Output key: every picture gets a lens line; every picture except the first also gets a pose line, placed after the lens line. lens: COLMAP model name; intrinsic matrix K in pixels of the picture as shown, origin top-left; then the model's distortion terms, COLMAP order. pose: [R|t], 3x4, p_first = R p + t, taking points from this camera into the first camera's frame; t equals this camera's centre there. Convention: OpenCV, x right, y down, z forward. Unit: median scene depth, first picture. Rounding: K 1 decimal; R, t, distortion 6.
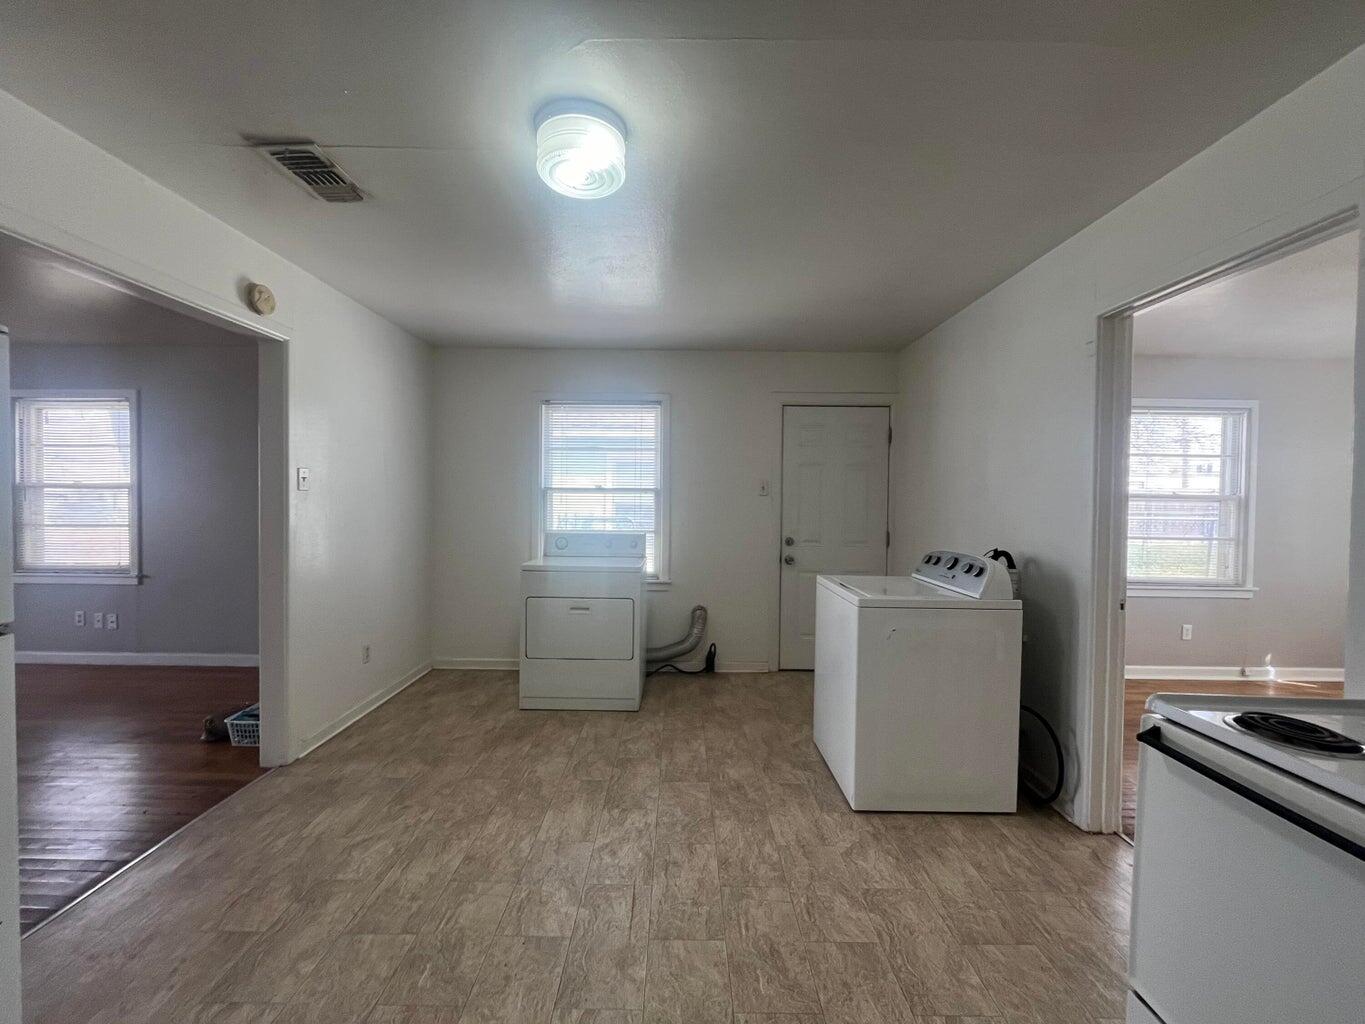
lens RADIAL K [[550.2, 0, 674.9], [0, 550.2, 512.1], [0, 0, 1]] dist [0.000568, 0.000069]
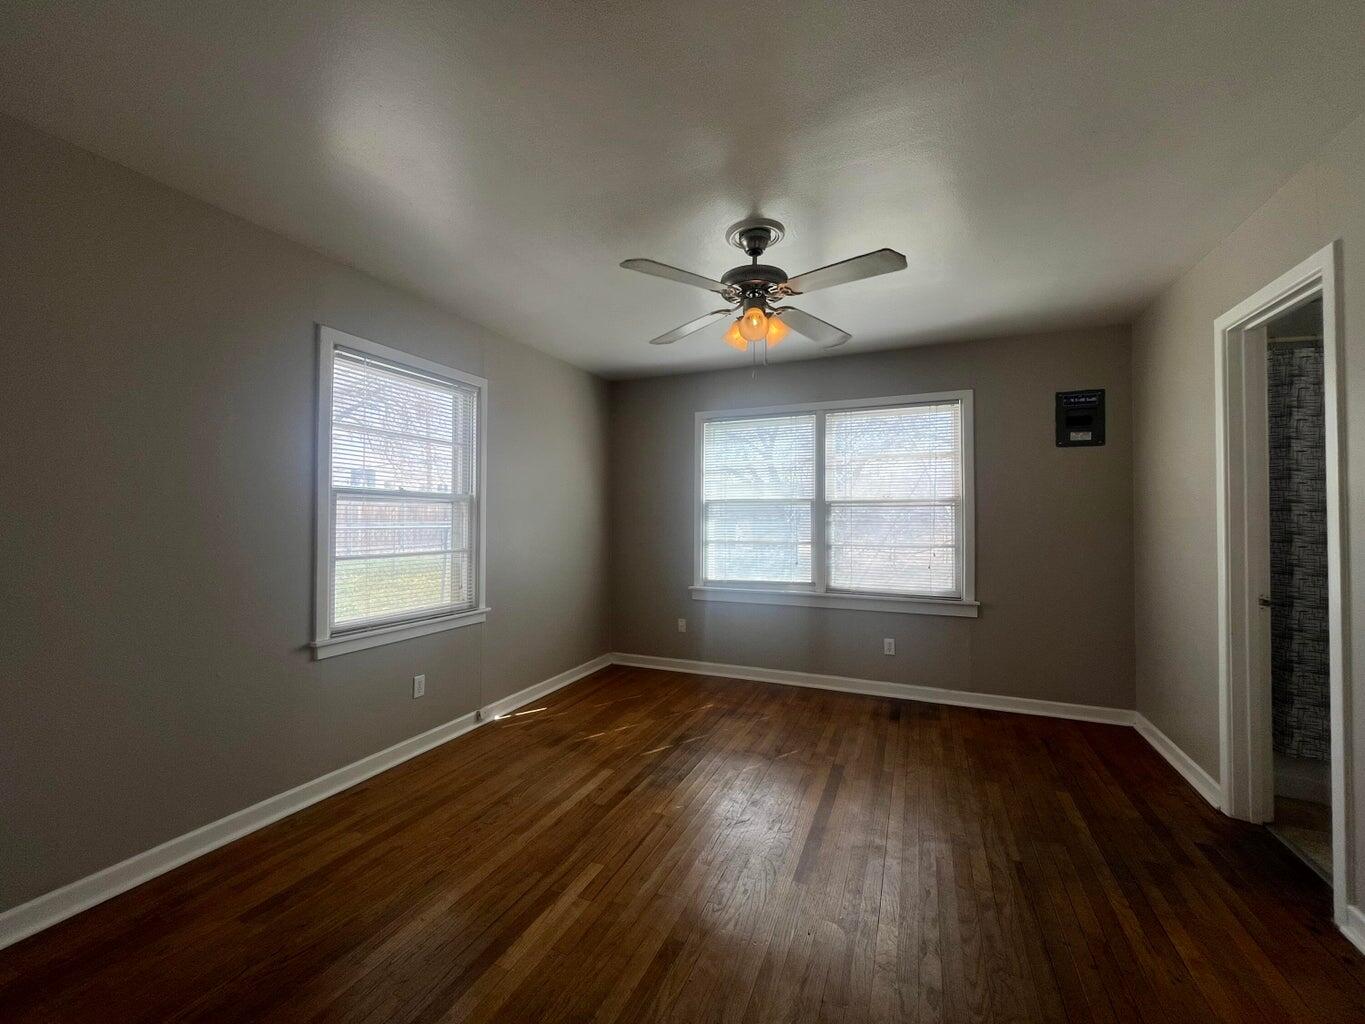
lens RADIAL K [[550.2, 0, 683.8], [0, 550.2, 509.8], [0, 0, 1]] dist [0.000568, 0.000069]
pose [[0.395205, -0.000622, 0.918593, 0.414559], [0.019026, 0.999791, -0.007509, 0.002718], [-0.918396, 0.020445, 0.395135, 0.402467]]
